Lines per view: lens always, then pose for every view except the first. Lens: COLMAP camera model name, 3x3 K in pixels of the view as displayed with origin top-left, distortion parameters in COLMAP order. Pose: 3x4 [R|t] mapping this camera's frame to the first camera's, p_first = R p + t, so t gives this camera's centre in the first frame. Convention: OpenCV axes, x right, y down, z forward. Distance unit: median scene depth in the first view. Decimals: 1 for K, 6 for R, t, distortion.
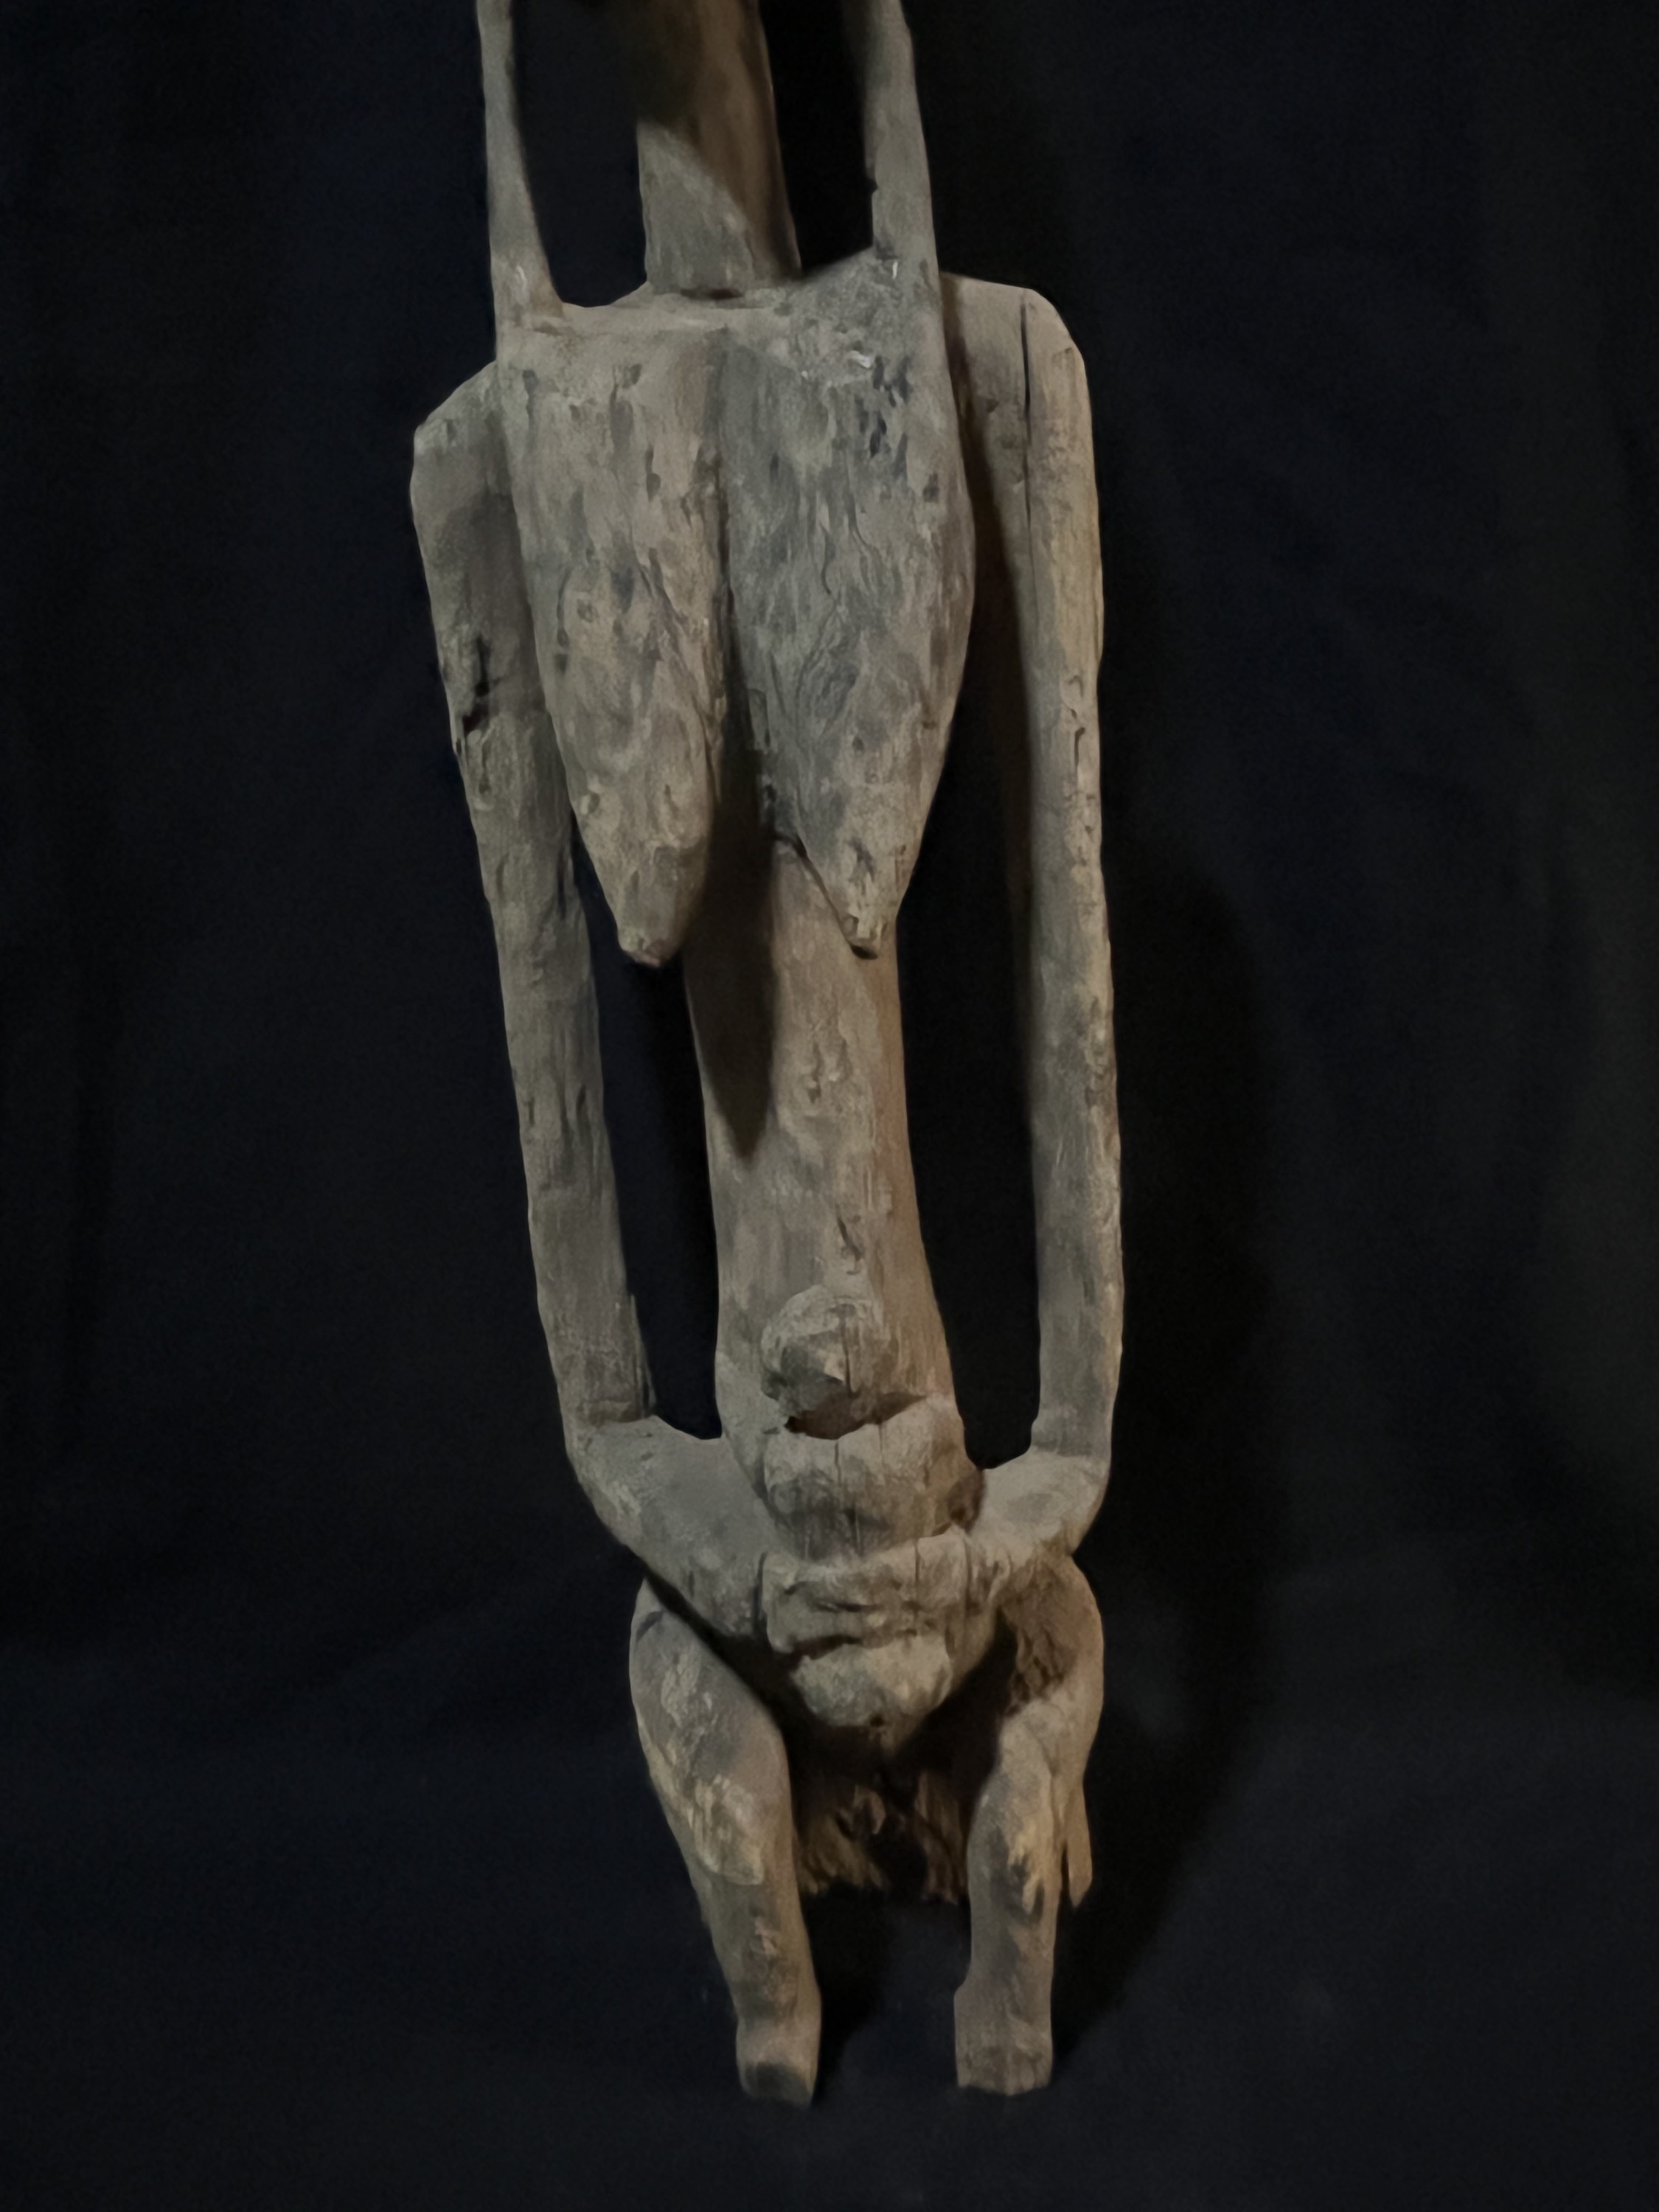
lens RADIAL K [[1598.7, 0, 829.5], [0, 1598.7, 1106.0], [0, 0, 1]] dist [-0.000815, -0.001190]
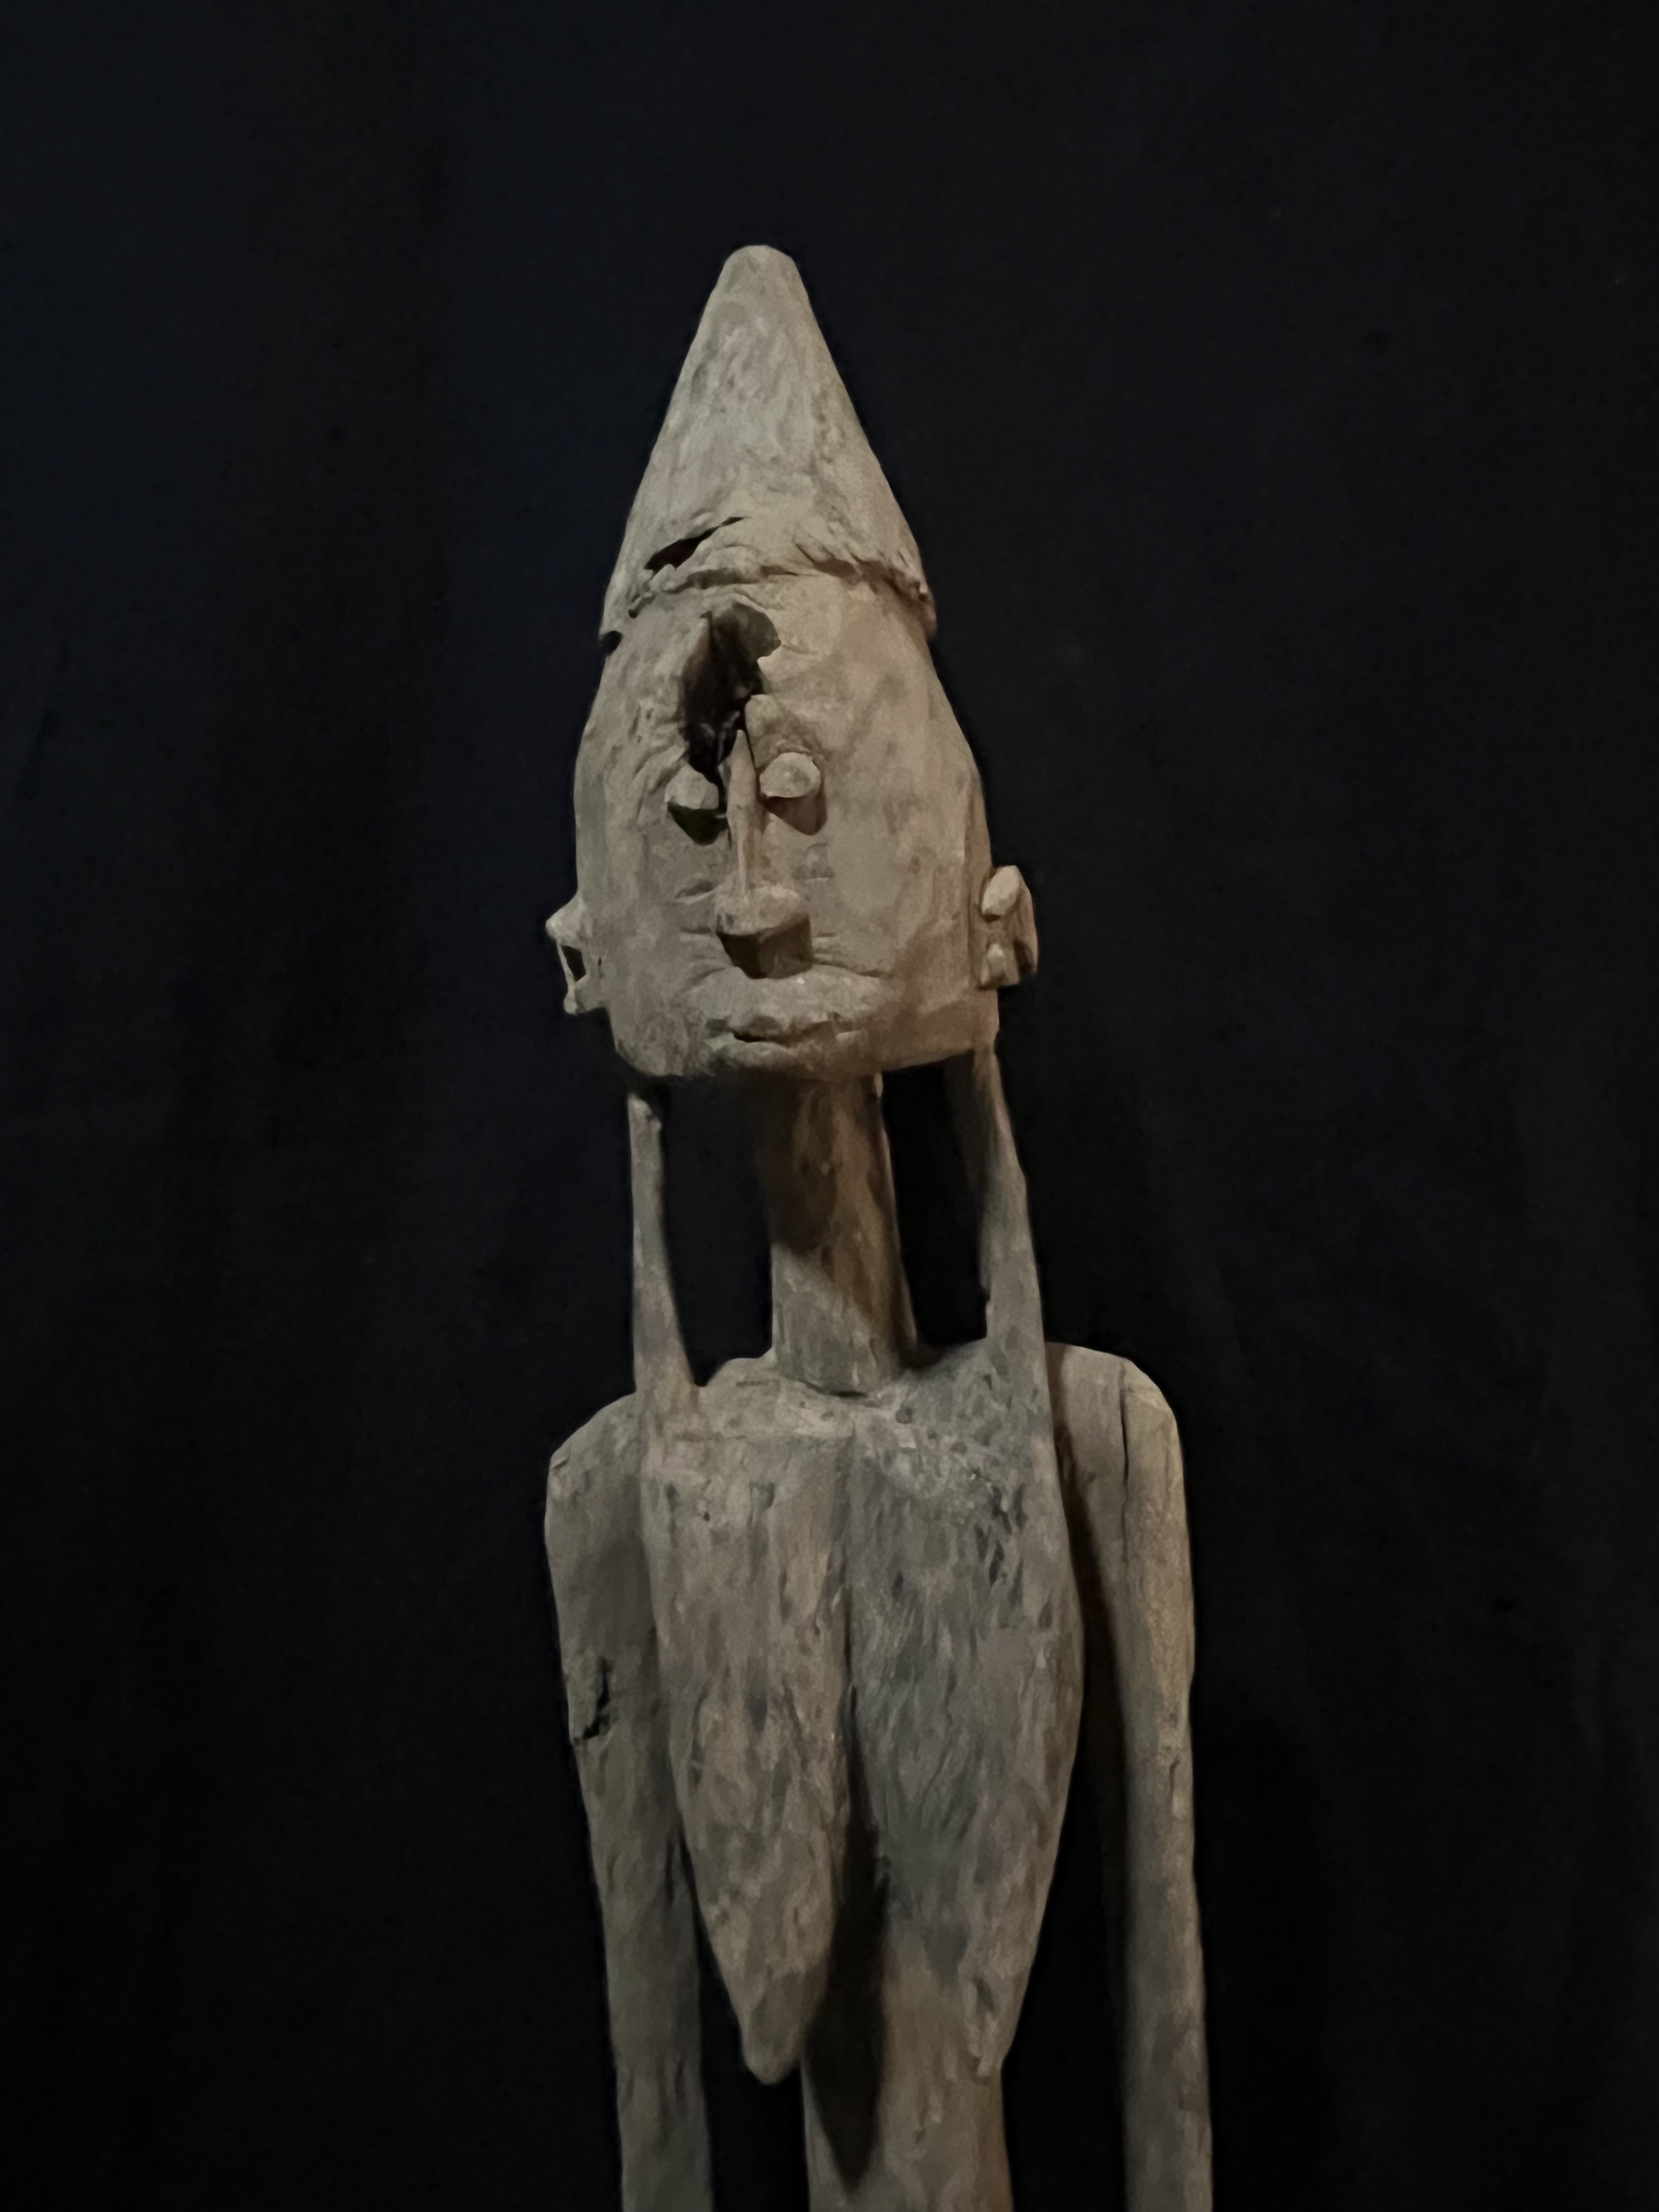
lens RADIAL K [[1618.2, 0, 829.5], [0, 1618.2, 1106.0], [0, 0, 1]] dist [0.000679, -0.032592]
pose [[0.999812, 0.016343, 0.010454, -0.096822], [-0.014753, 0.990407, -0.137389, -0.564645], [-0.012599, 0.137209, 0.990462, -0.117559]]
